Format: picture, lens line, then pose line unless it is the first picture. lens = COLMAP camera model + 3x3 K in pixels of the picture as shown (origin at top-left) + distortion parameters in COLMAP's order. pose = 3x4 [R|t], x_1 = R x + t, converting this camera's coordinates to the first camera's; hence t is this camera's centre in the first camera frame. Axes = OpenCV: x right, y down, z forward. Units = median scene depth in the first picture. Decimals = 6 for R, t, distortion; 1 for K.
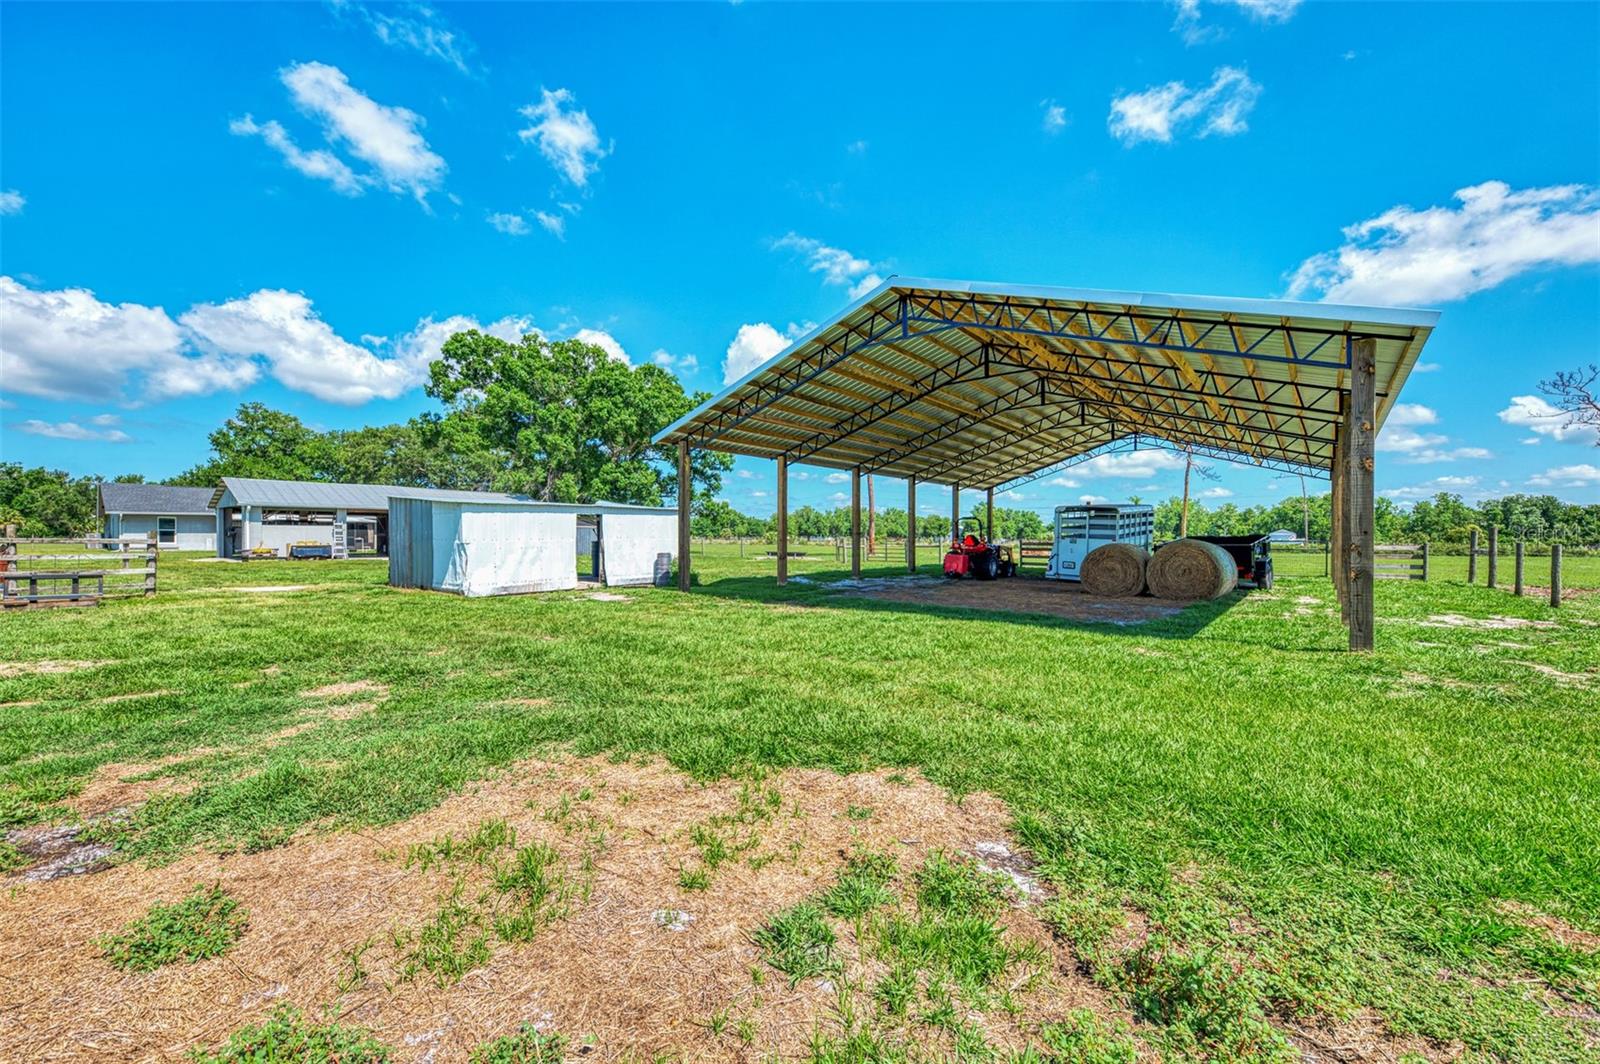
lens RADIAL K [[651.1, 0, 800.0], [0, 651.1, 532.0], [0, 0, 1]] dist [-0.000216, -0.000074]
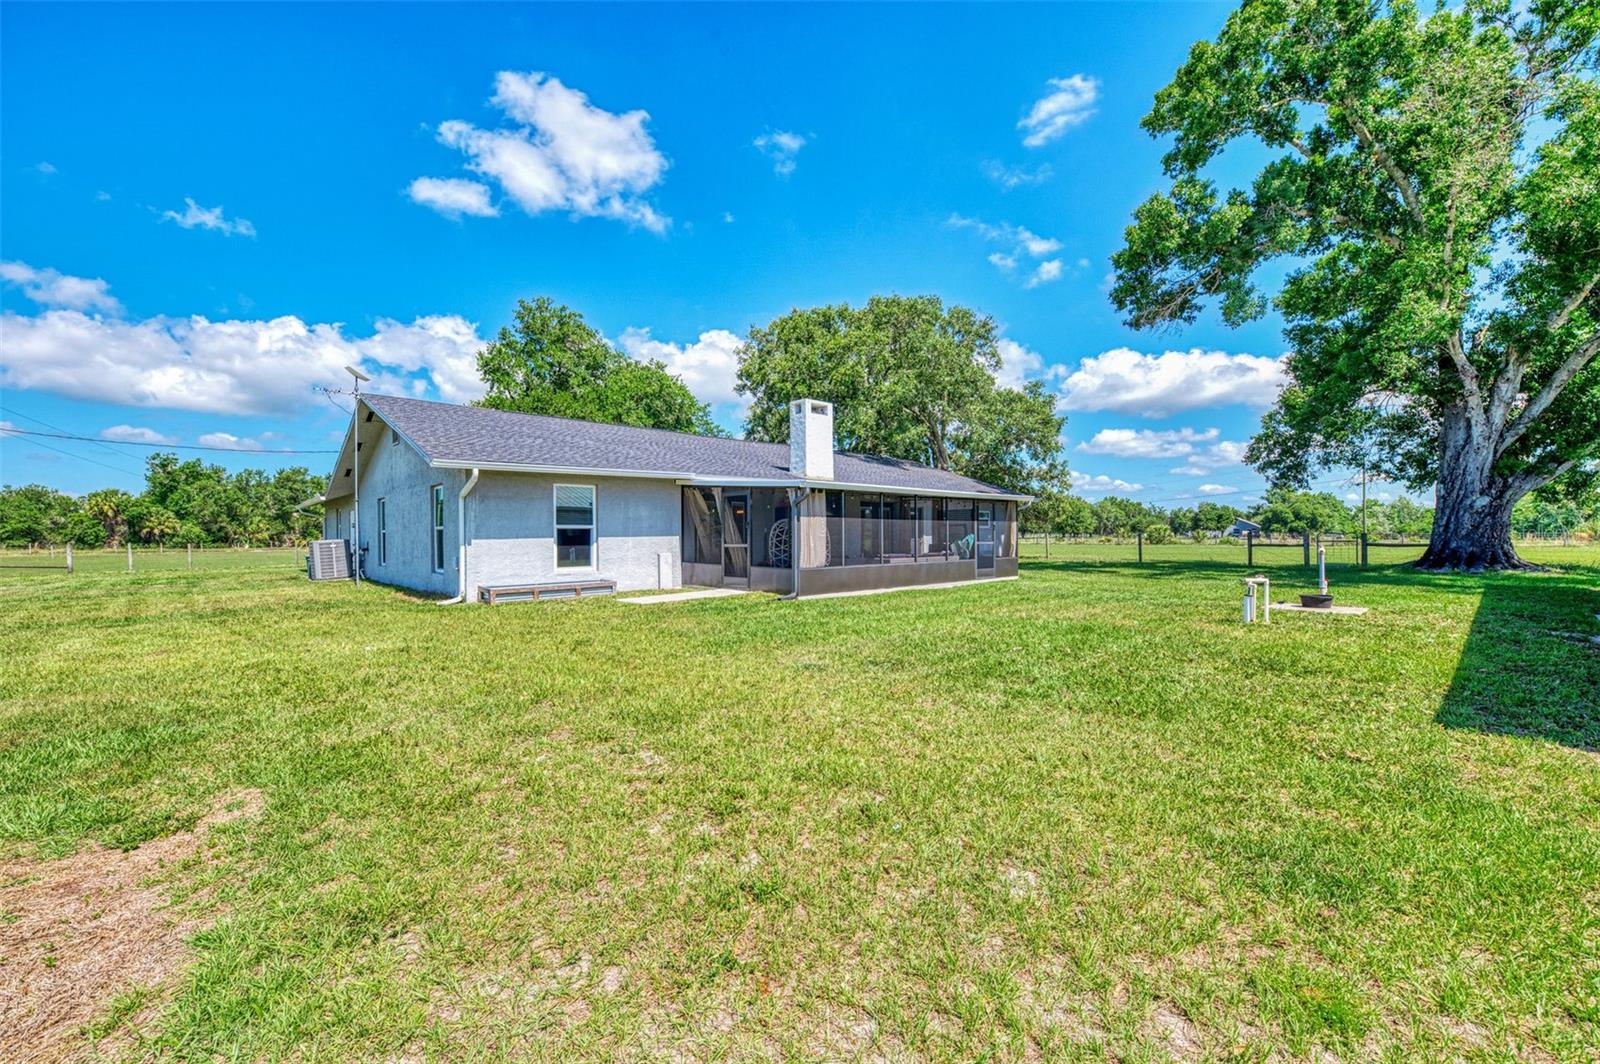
lens RADIAL K [[662.2, 0, 800.0], [0, 662.2, 532.0], [0, 0, 1]] dist [-0.000150, -0.000833]
pose [[0.992583, -0.012528, -0.120920, -0.325046], [0.012966, 0.999912, 0.002830, 0.000003], [0.120874, -0.004377, 0.992658, 0.274353]]
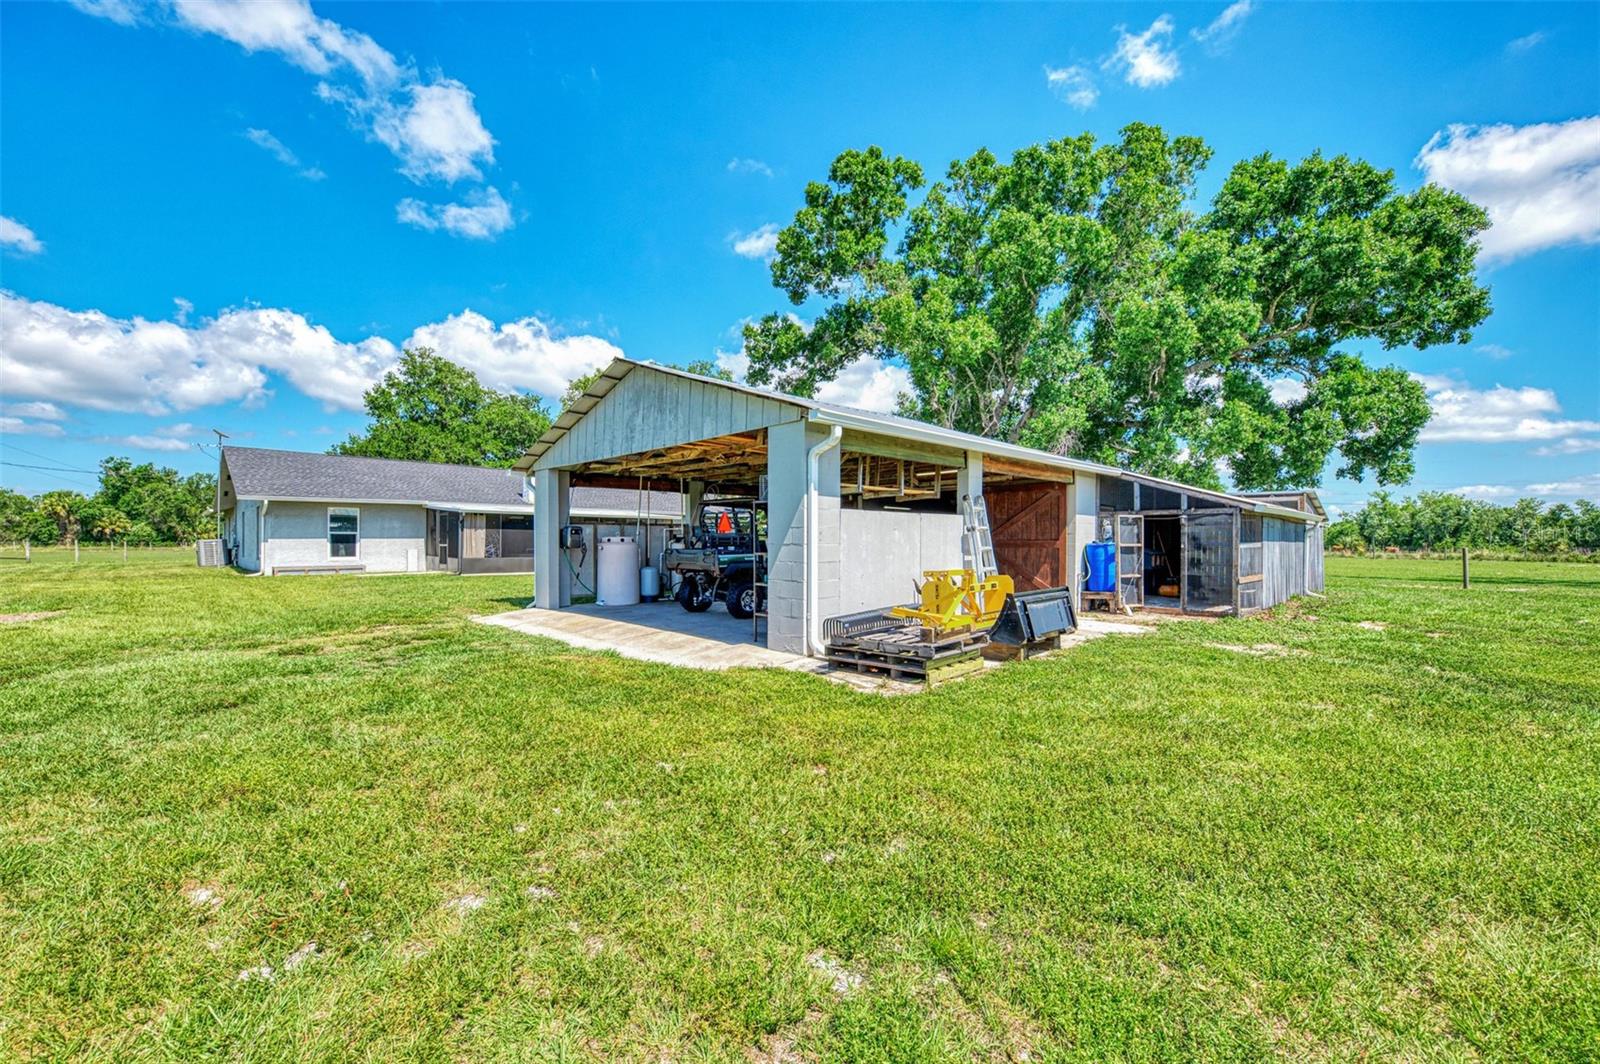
lens RADIAL K [[662.2, 0, 800.0], [0, 662.2, 532.0], [0, 0, 1]] dist [-0.000150, -0.000833]
pose [[0.995982, -0.002500, -0.089518, -0.221838], [0.002021, 0.999983, -0.005440, -0.000048], [0.089530, 0.005237, 0.995970, 0.199121]]
